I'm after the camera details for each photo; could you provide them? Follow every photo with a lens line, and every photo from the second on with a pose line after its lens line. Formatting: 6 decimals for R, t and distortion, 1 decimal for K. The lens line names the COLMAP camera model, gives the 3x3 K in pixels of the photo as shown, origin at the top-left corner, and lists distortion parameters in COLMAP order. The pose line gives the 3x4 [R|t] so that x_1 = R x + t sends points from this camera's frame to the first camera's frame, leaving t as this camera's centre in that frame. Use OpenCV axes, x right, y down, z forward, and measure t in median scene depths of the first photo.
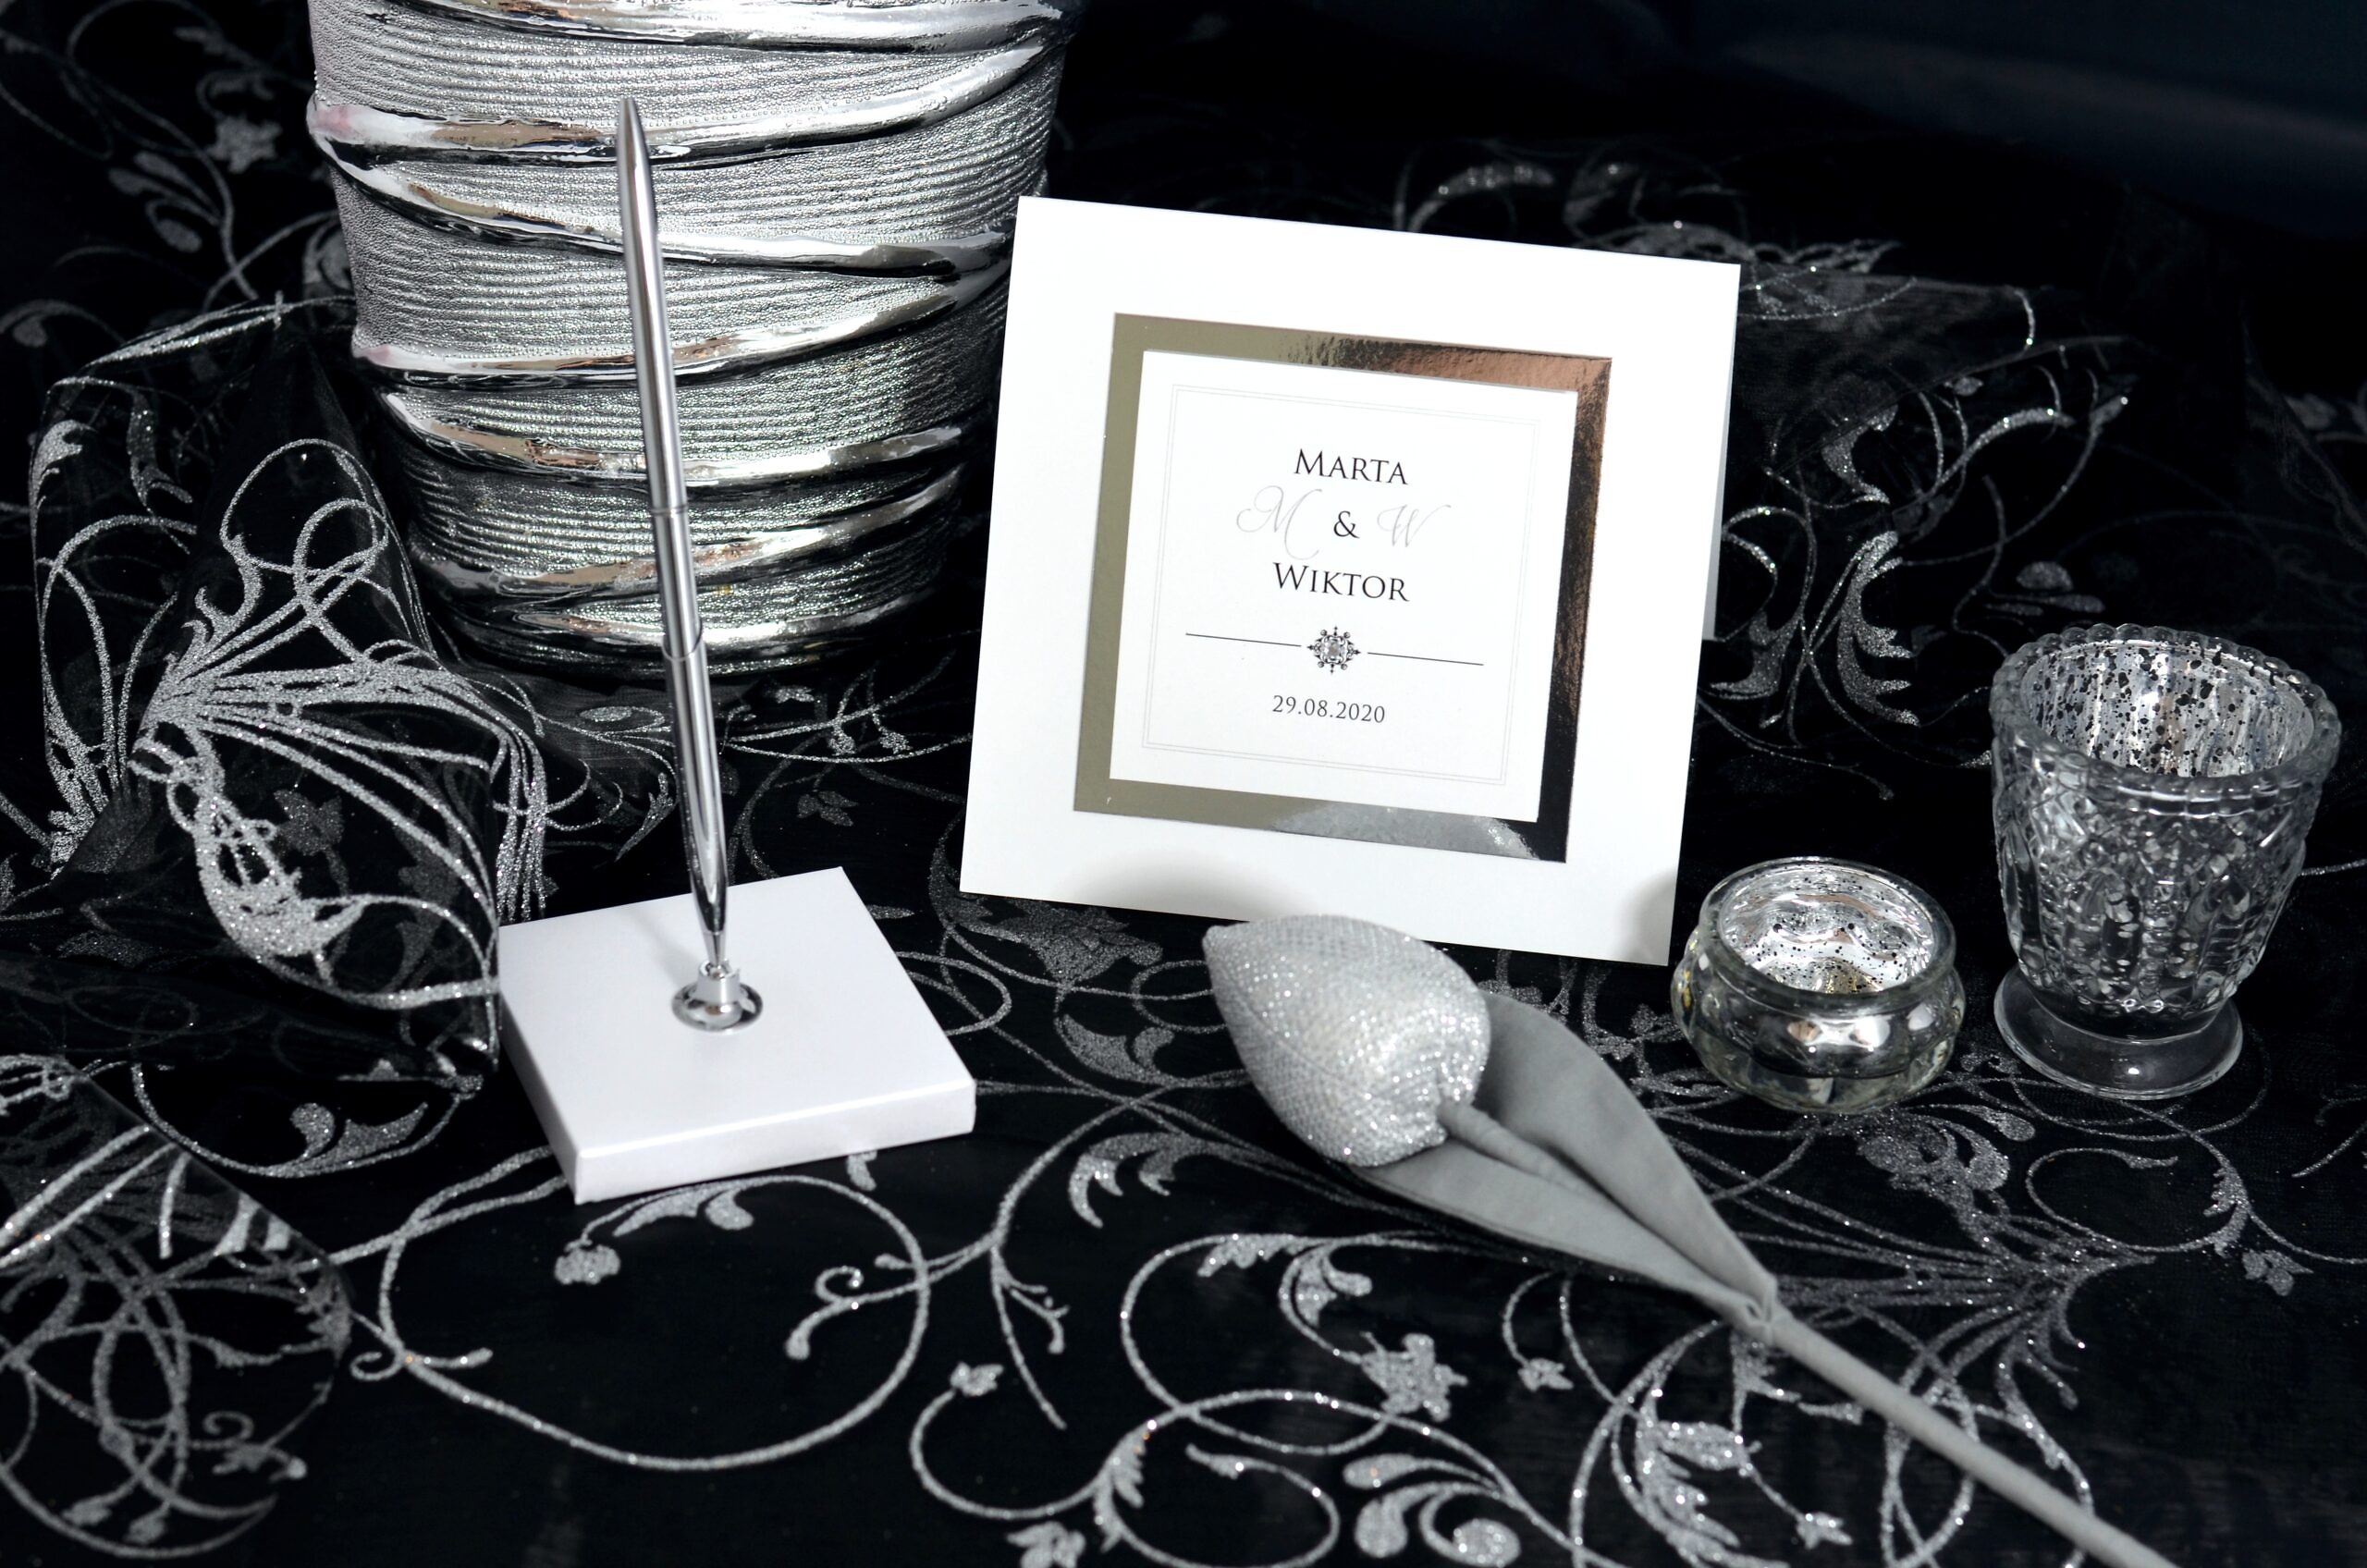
lens RADIAL K [[5322.8, 0, 1183.5], [0, 5322.8, 784.0], [0, 0, 1]] dist [-0.122107, 0.030606]
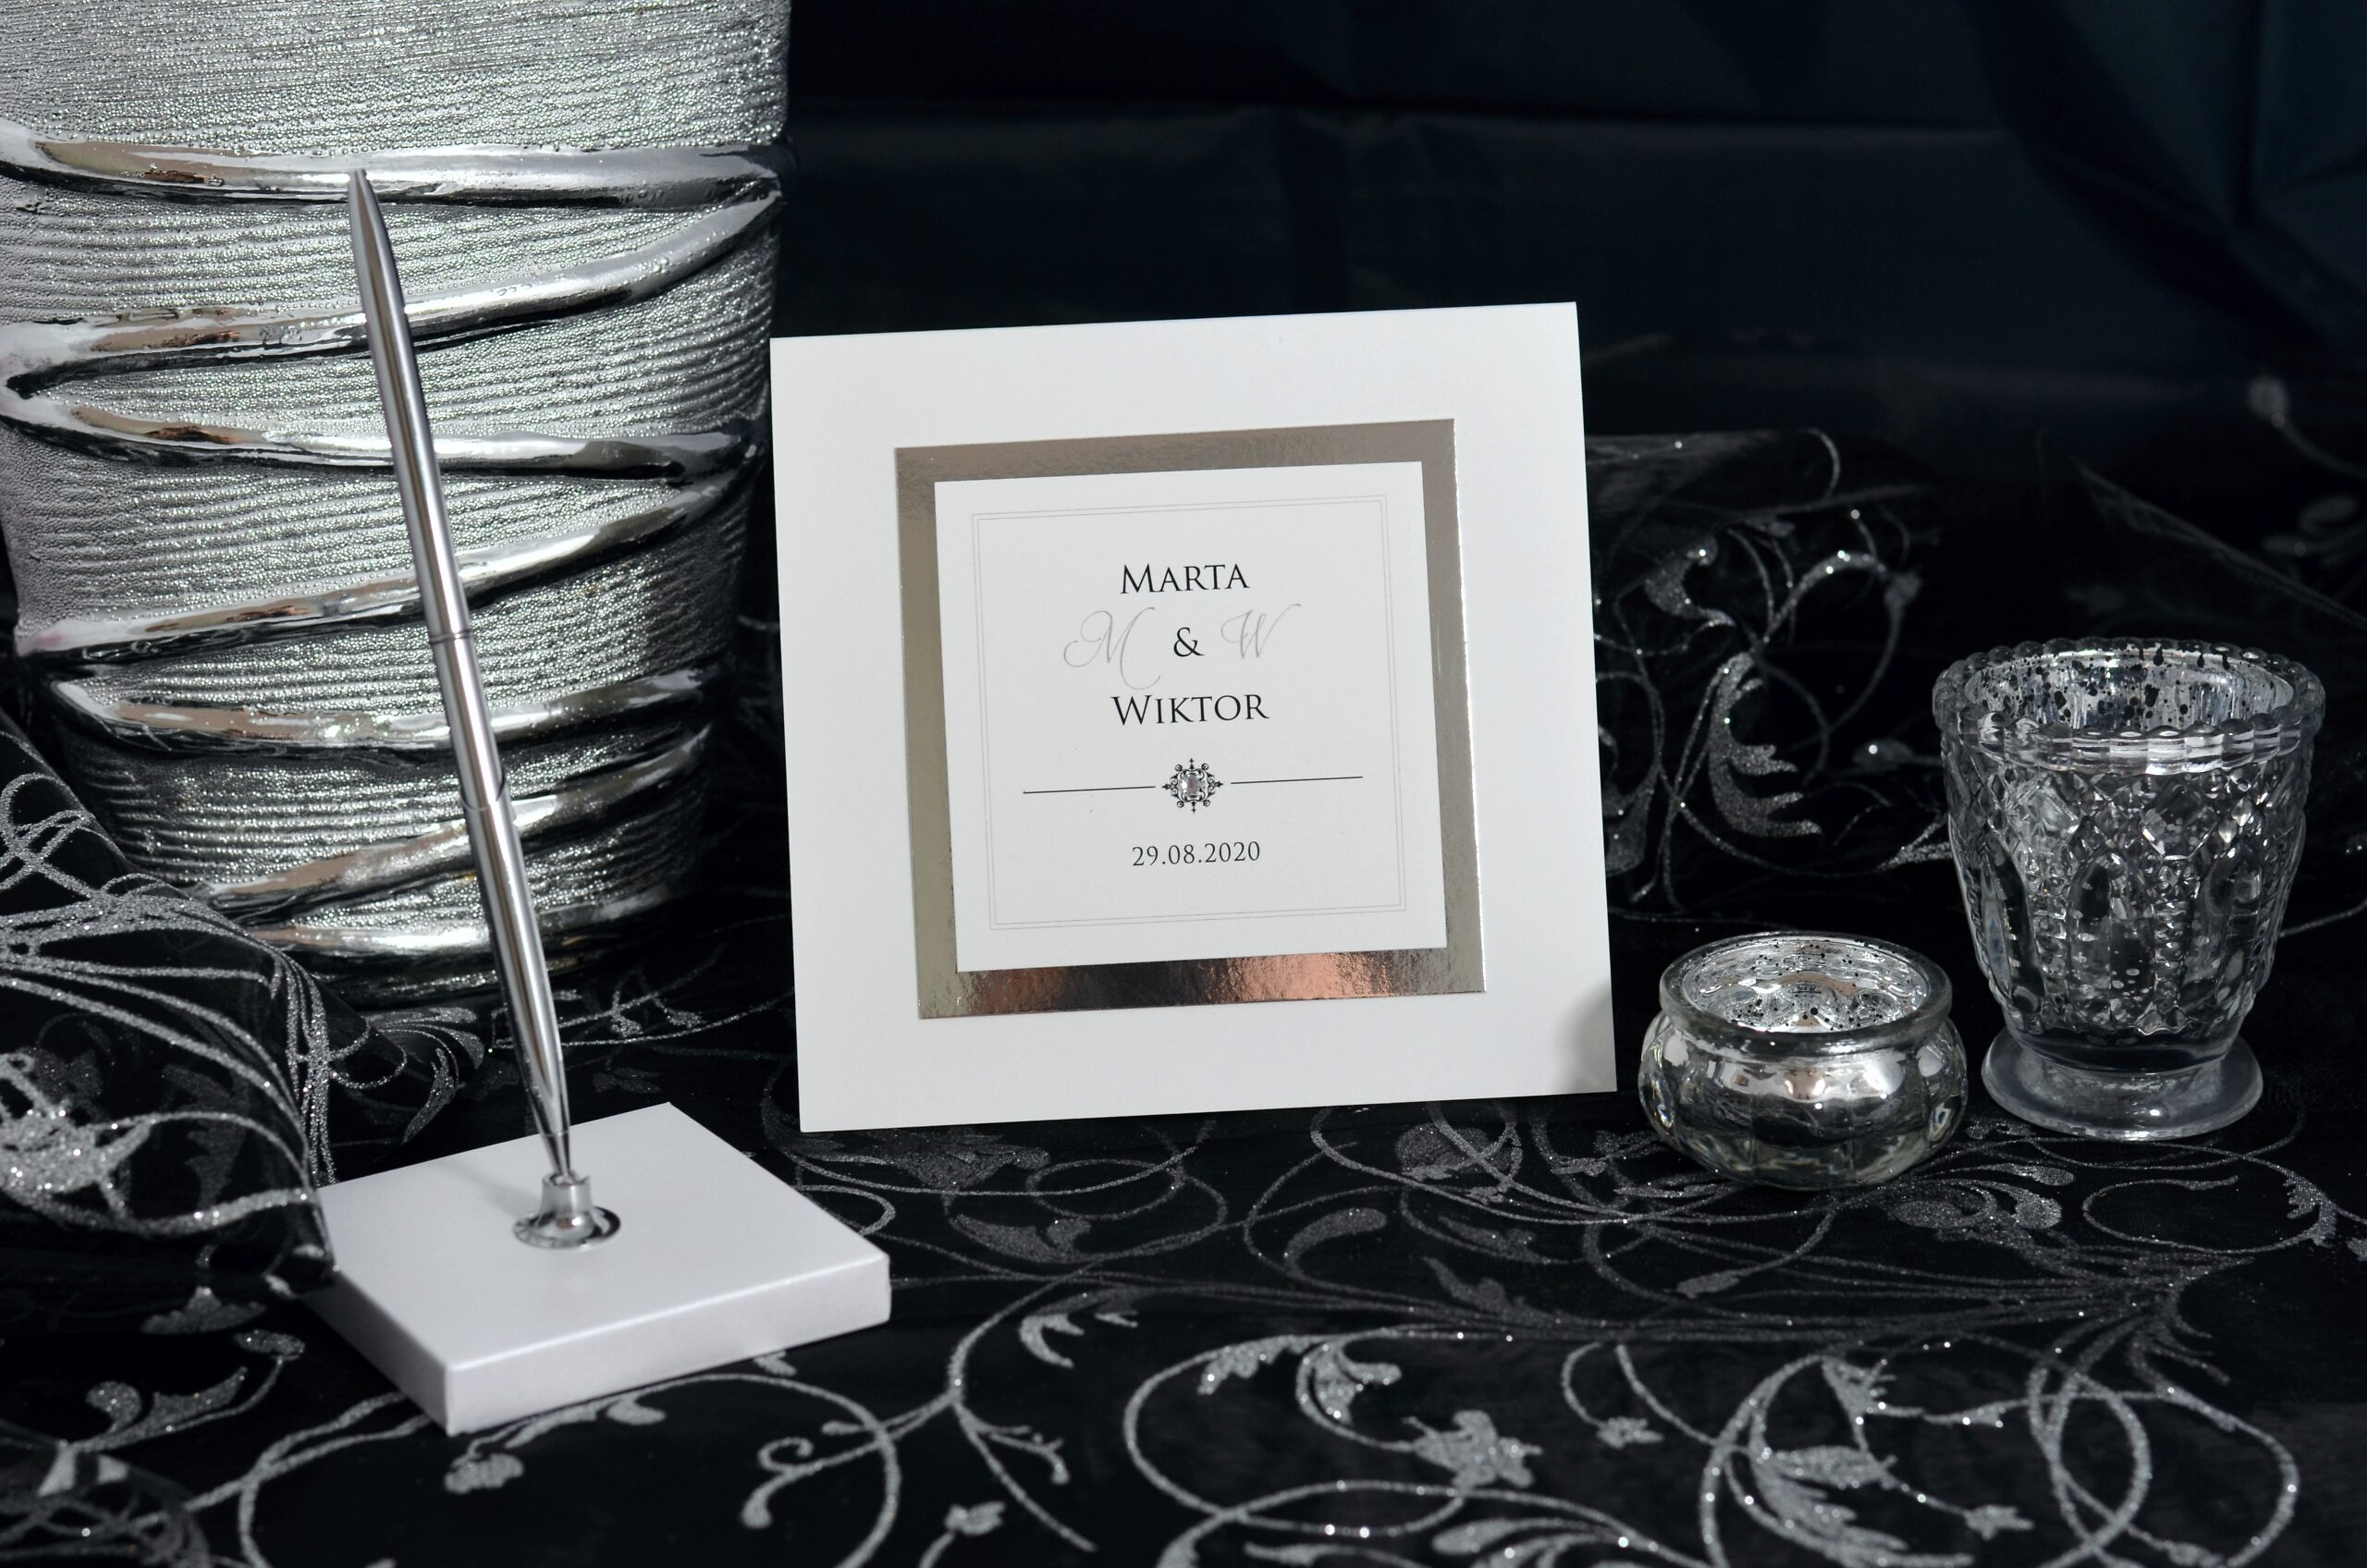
lens RADIAL K [[5365.2, 0, 1183.5], [0, 5365.2, 784.0], [0, 0, 1]] dist [-0.142150, 0.129743]
pose [[0.981988, -0.124246, 0.142343, -0.099995], [0.153263, 0.964394, -0.215532, 0.166389], [-0.110496, 0.233466, 0.966066, 0.139788]]
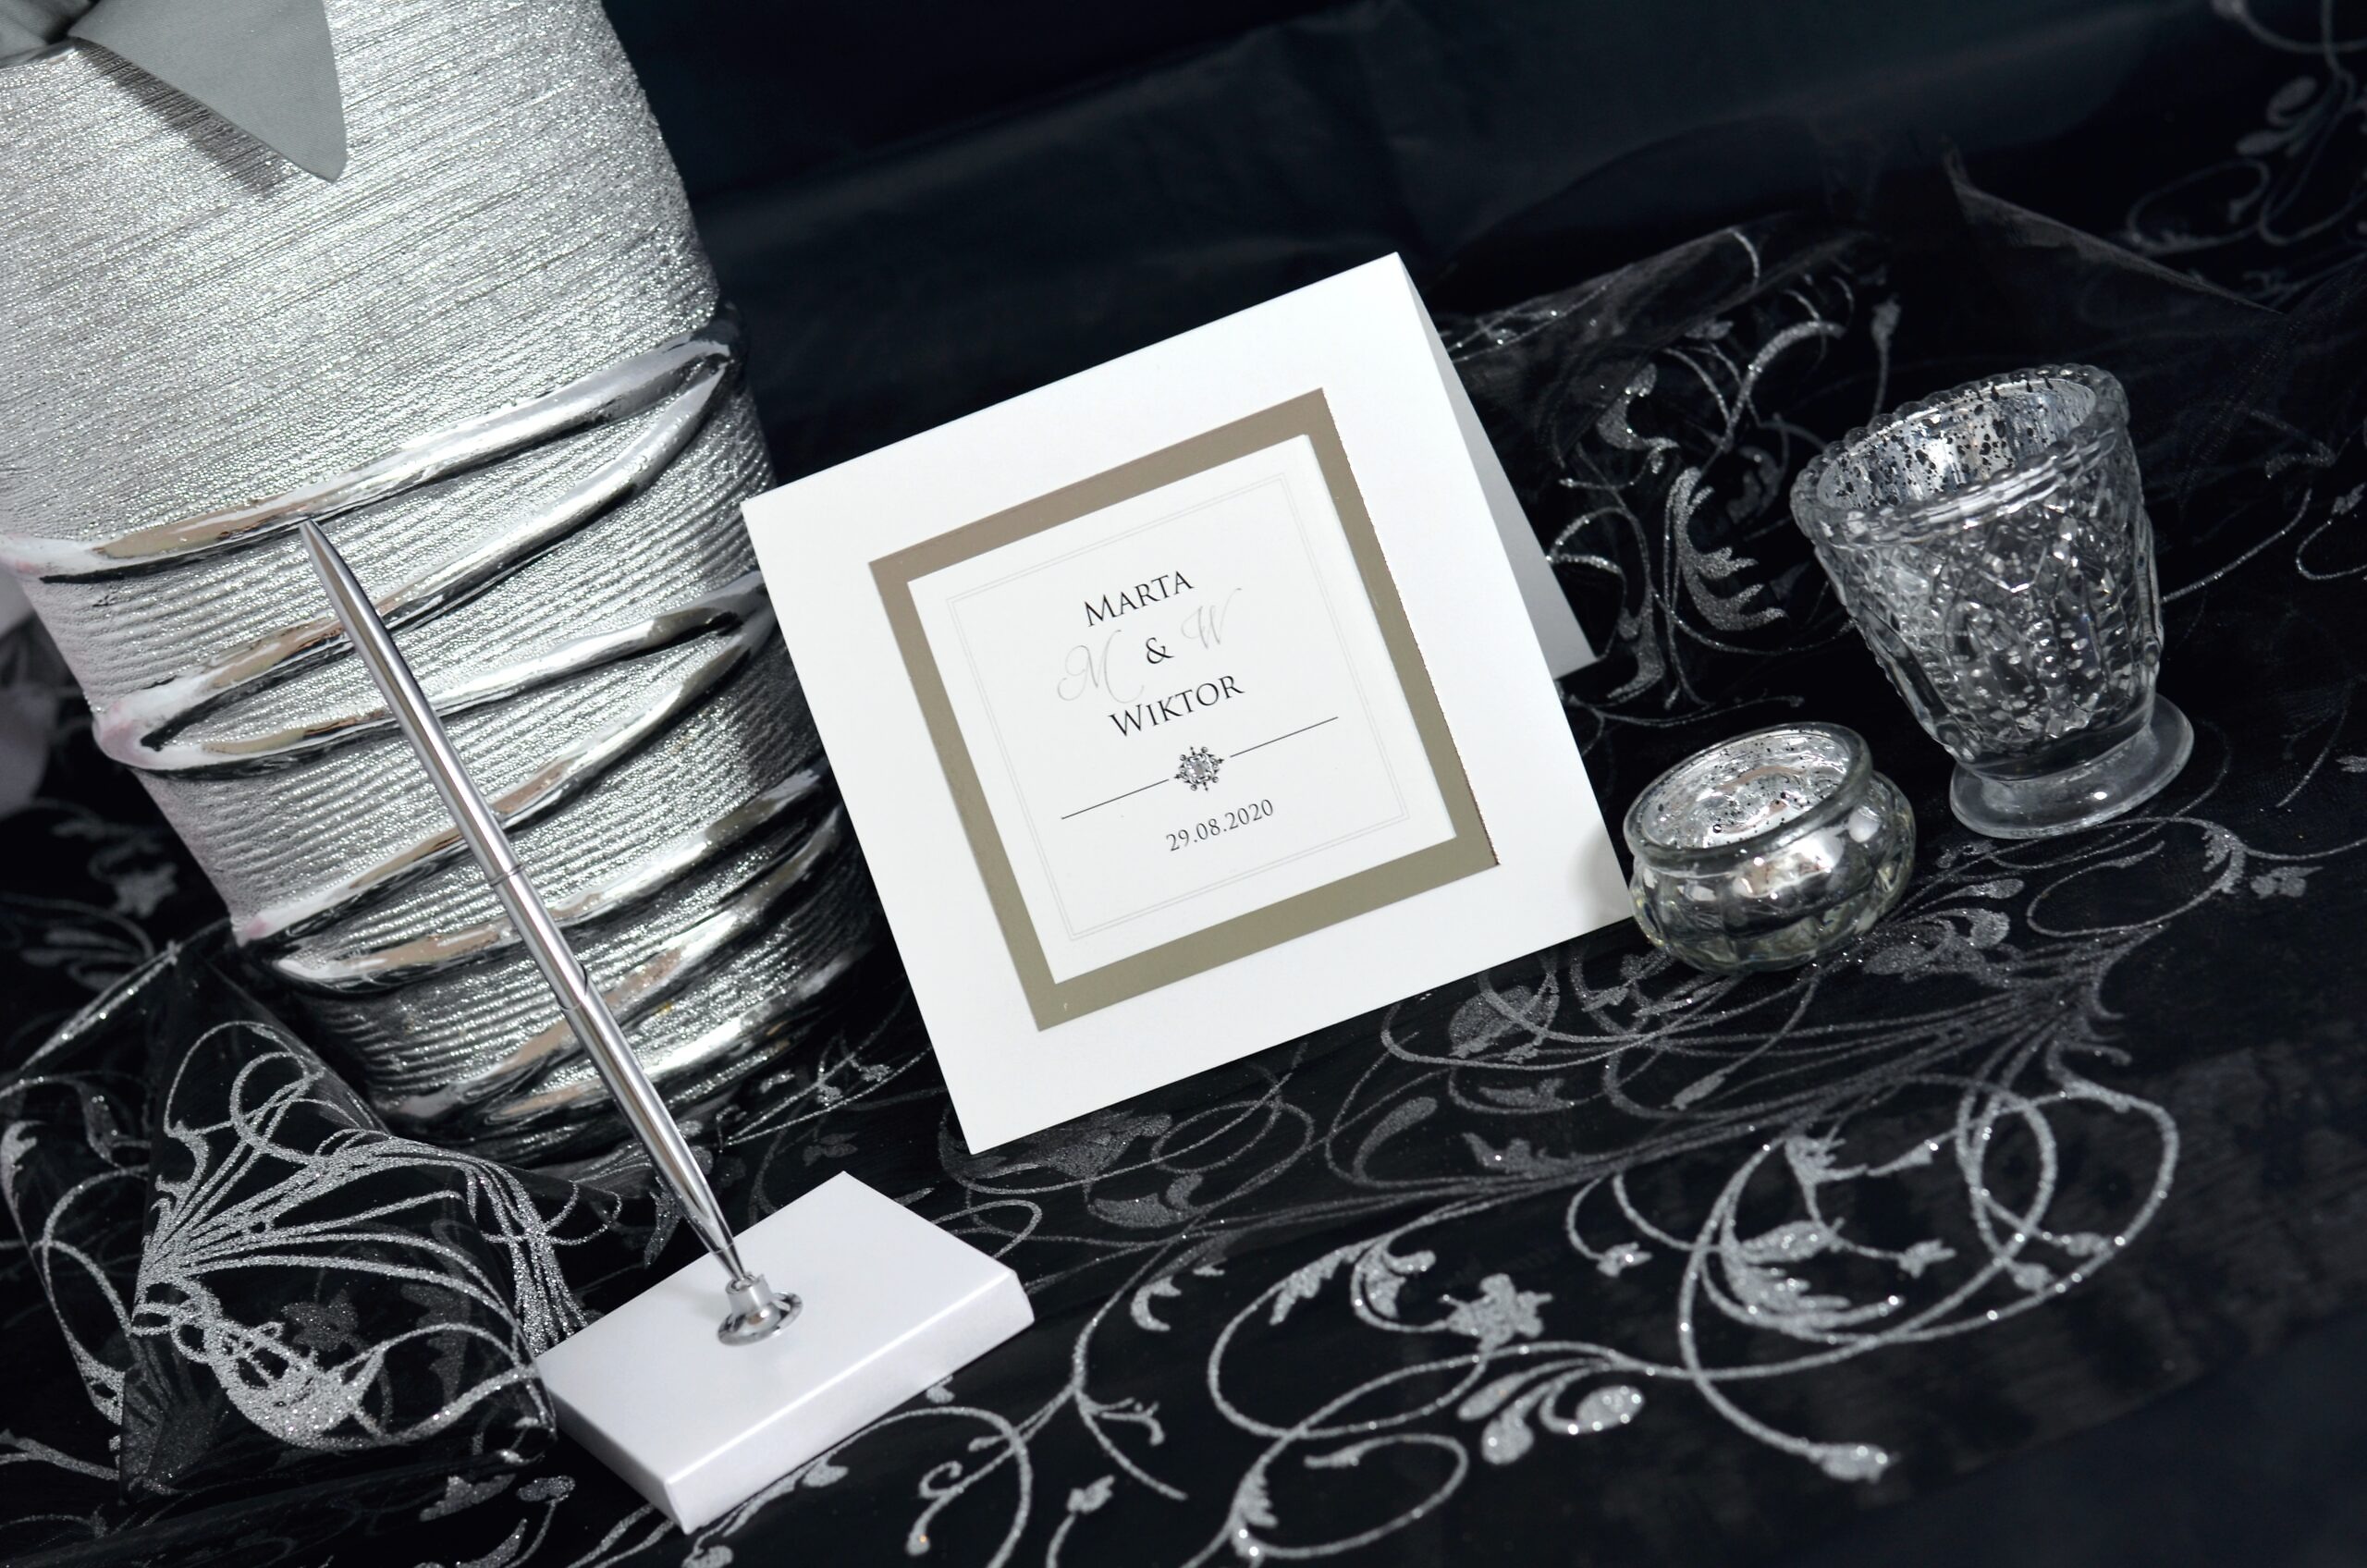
lens RADIAL K [[5322.8, 0, 1183.5], [0, 5322.8, 784.0], [0, 0, 1]] dist [-0.122107, 0.030606]
pose [[0.905820, -0.422408, -0.032592, 0.057277], [0.409274, 0.892340, -0.190327, 0.167997], [0.109479, 0.159063, 0.981180, 0.011731]]
